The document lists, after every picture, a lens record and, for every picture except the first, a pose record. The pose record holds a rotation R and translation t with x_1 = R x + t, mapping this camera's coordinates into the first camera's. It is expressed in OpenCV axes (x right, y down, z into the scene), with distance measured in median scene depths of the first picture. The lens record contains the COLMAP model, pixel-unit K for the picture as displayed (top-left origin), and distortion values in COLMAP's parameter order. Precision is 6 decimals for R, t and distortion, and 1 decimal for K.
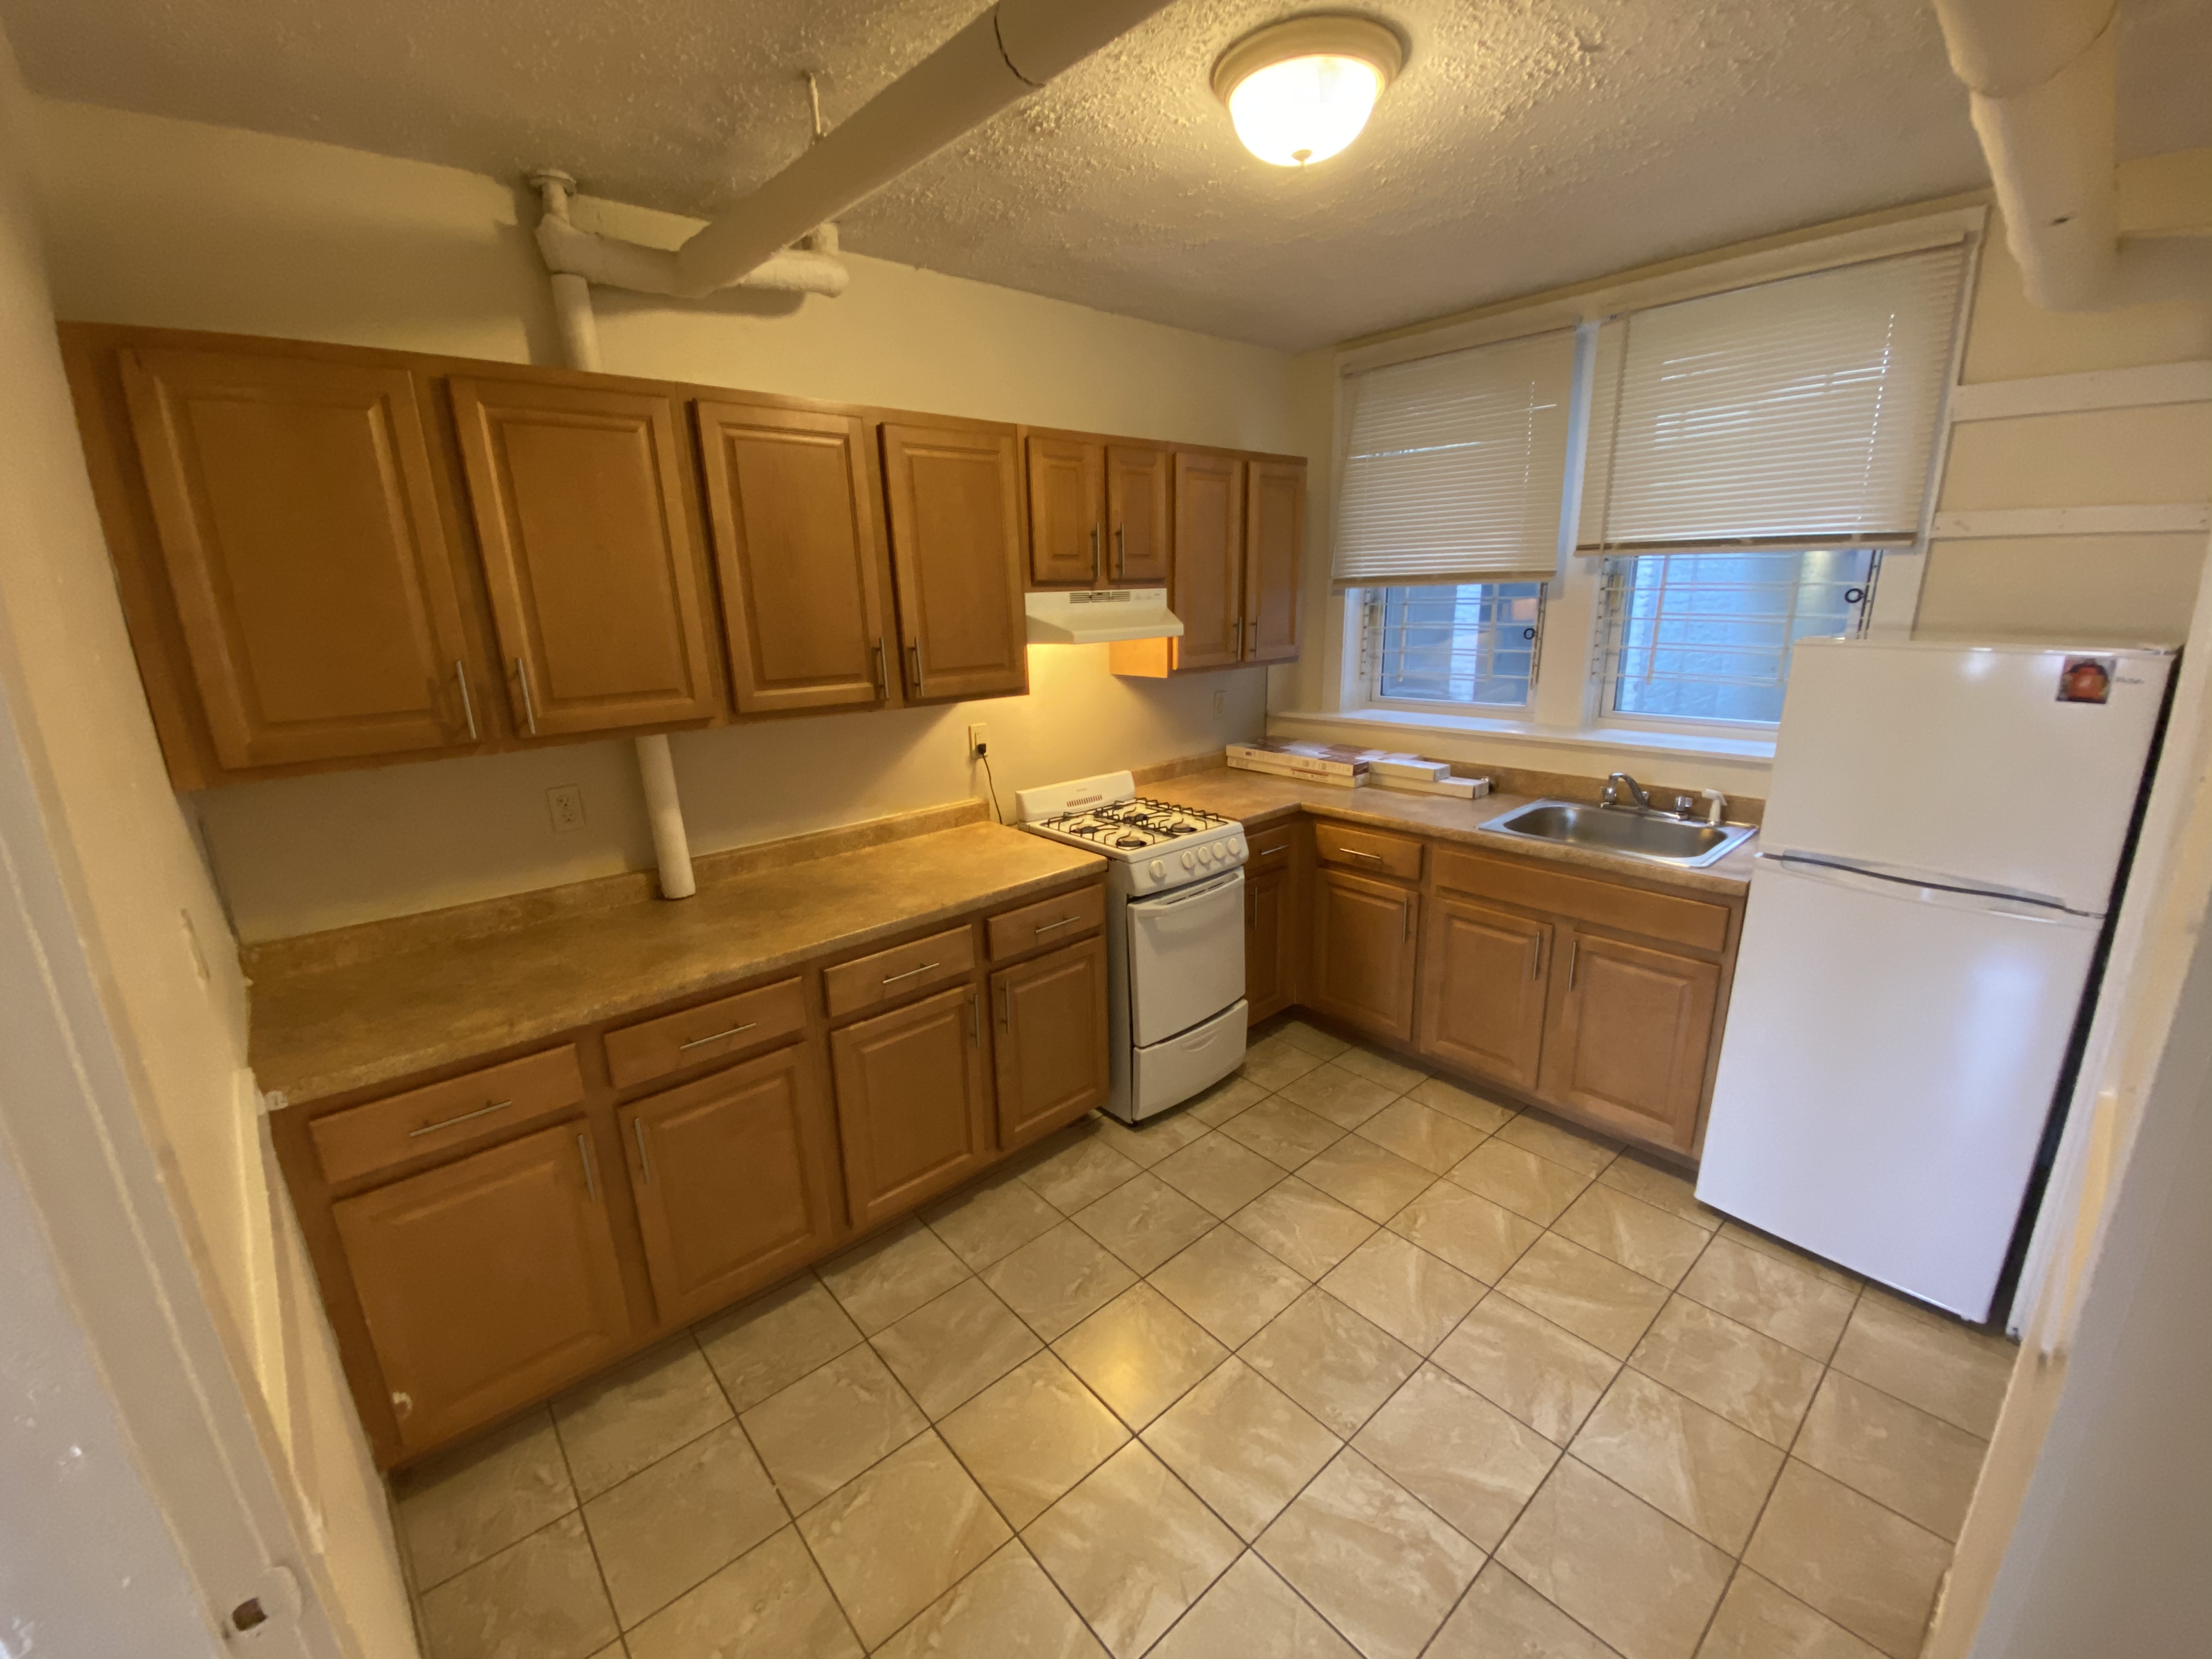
lens RADIAL K [[902.5, 0, 1106.0], [0, 902.5, 829.5], [0, 0, 1]] dist [-0.000140, -0.000062]
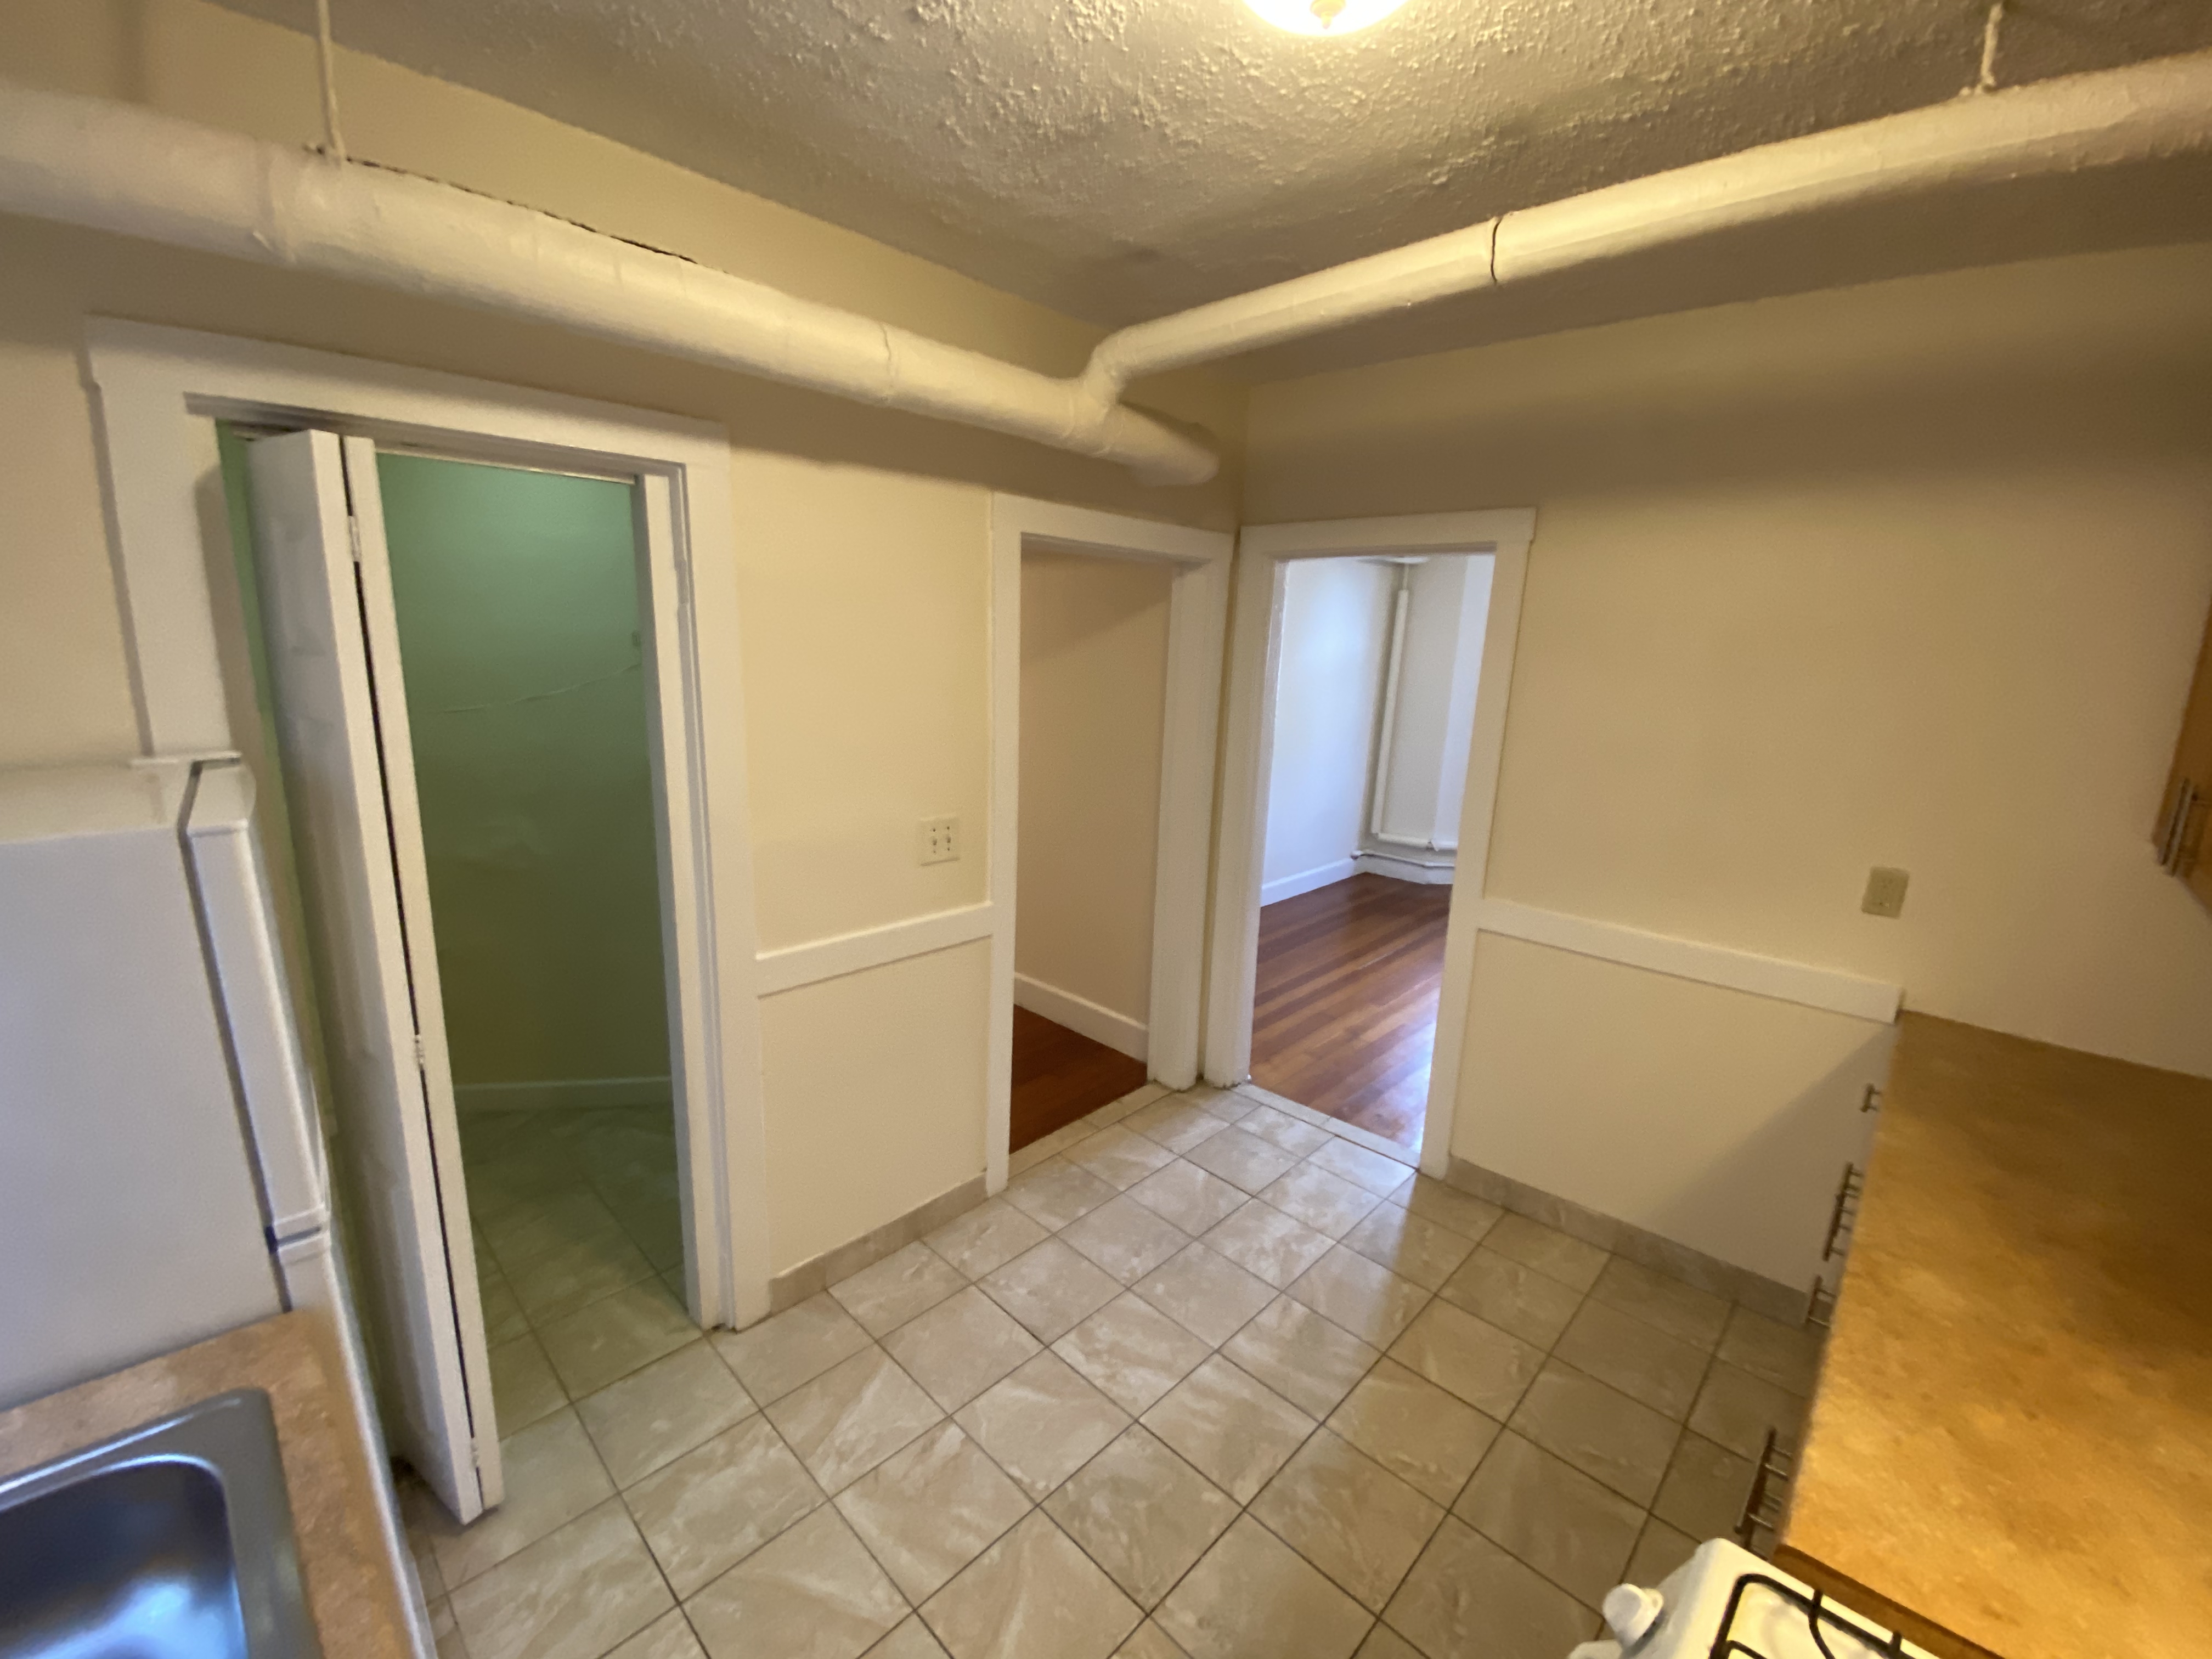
lens RADIAL K [[902.5, 0, 1106.0], [0, 902.5, 829.5], [0, 0, 1]] dist [-0.000140, -0.000062]
pose [[-0.996122, 0.008302, -0.087585, 0.409342], [-0.032416, 0.890862, 0.453117, -0.507875], [0.081788, 0.454199, -0.887138, 1.716766]]
